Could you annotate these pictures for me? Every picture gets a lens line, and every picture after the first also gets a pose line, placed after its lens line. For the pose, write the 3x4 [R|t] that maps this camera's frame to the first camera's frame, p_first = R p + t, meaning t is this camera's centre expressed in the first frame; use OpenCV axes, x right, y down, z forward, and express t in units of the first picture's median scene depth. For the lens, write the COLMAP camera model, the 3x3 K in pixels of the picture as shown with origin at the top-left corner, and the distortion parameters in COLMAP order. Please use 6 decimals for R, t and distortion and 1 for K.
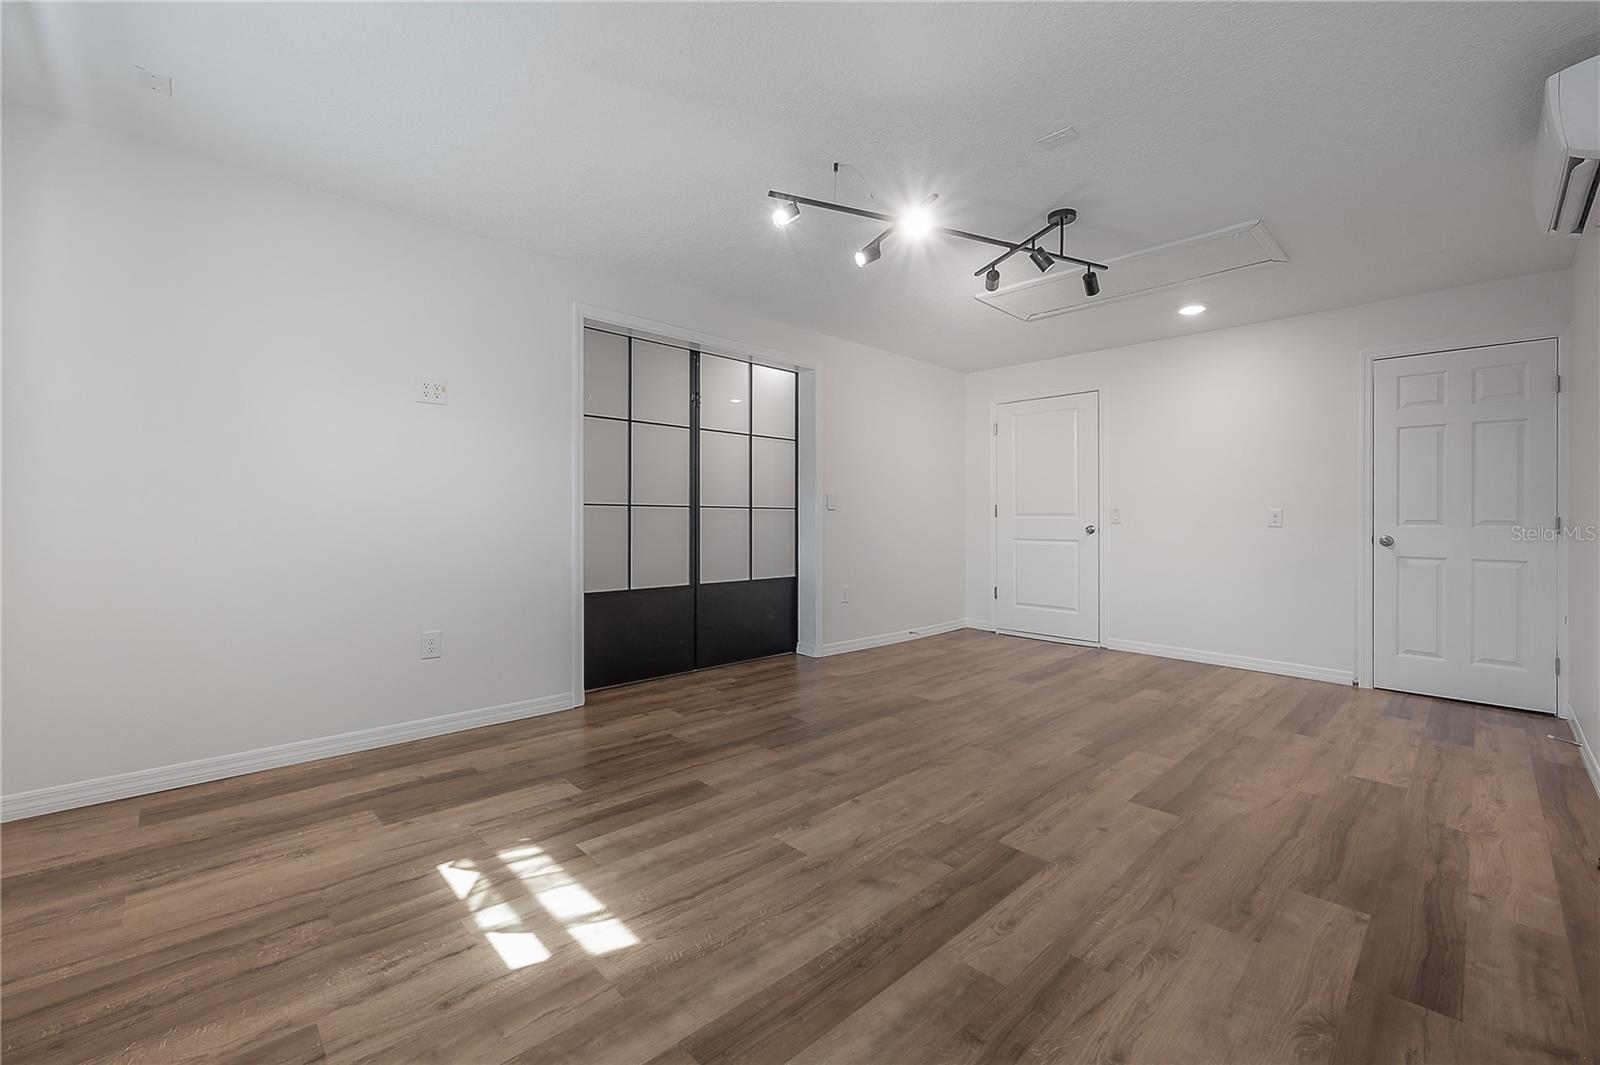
lens RADIAL K [[655.3, 0, 799.4], [0, 655.3, 524.5], [0, 0, 1]] dist [-0.000789, -0.000125]
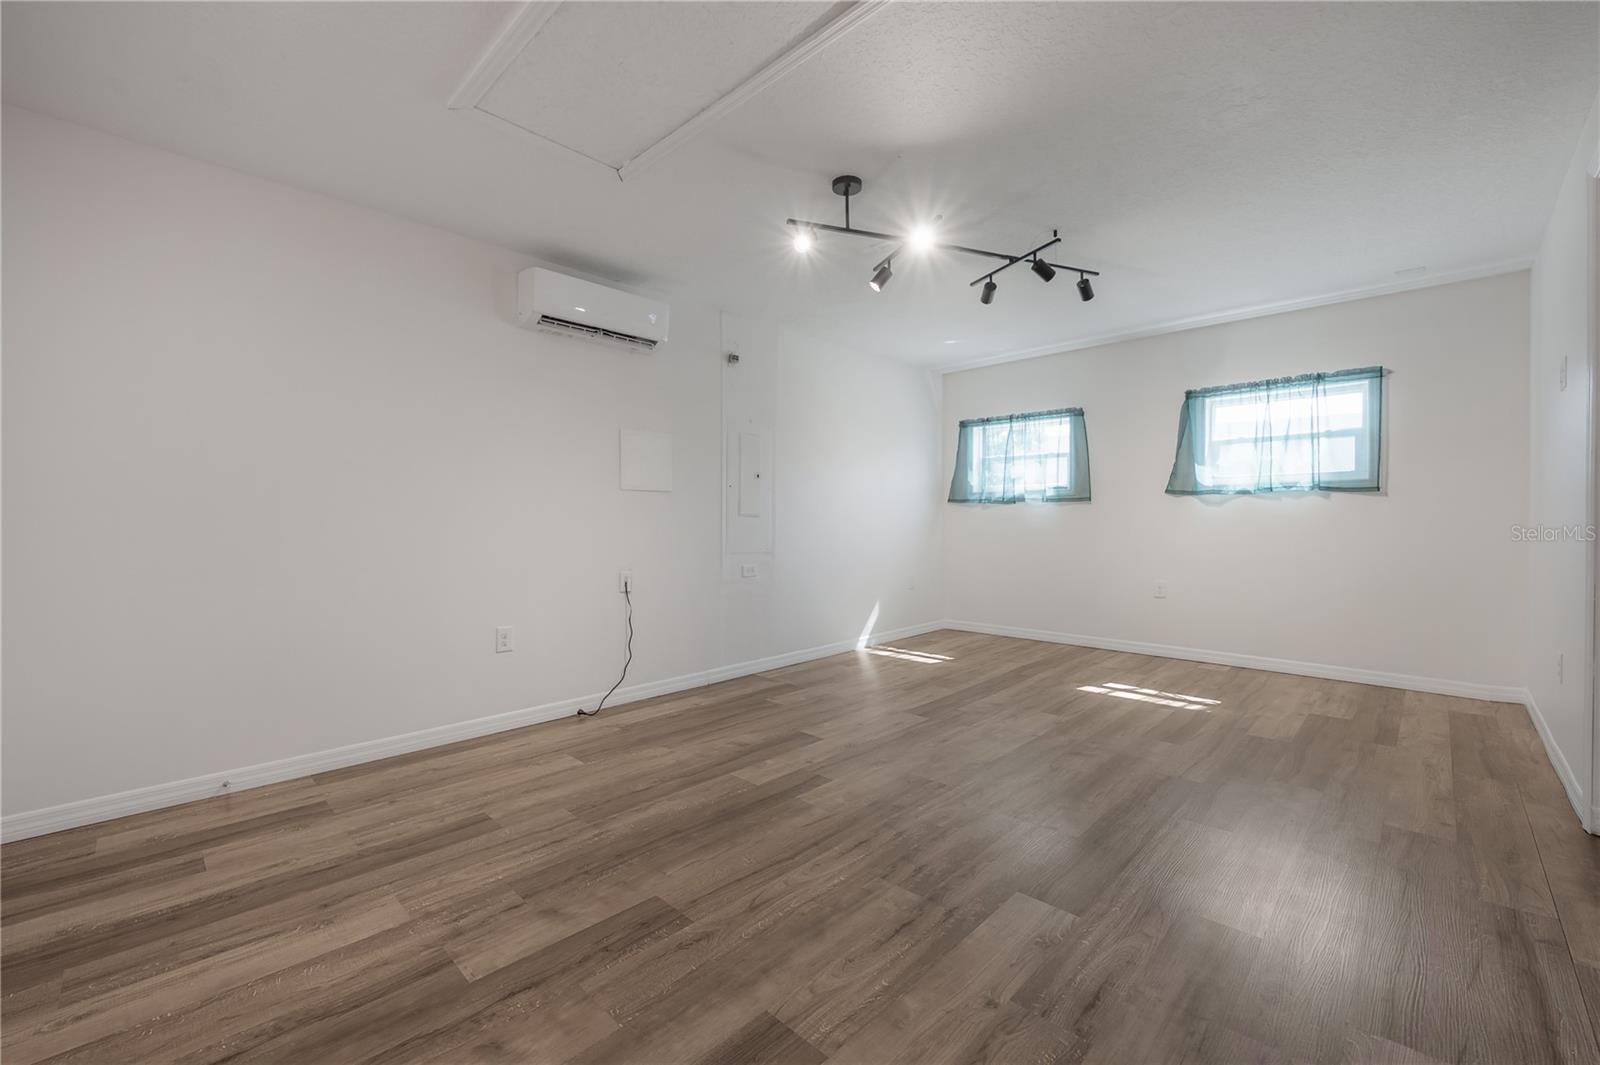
lens RADIAL K [[655.3, 0, 799.4], [0, 655.3, 524.5], [0, 0, 1]] dist [-0.000789, -0.000125]
pose [[-0.999305, -0.006328, -0.036742, 0.597429], [-0.006874, 0.999867, 0.014763, -0.014884], [0.036644, 0.015005, -0.999216, 2.254431]]
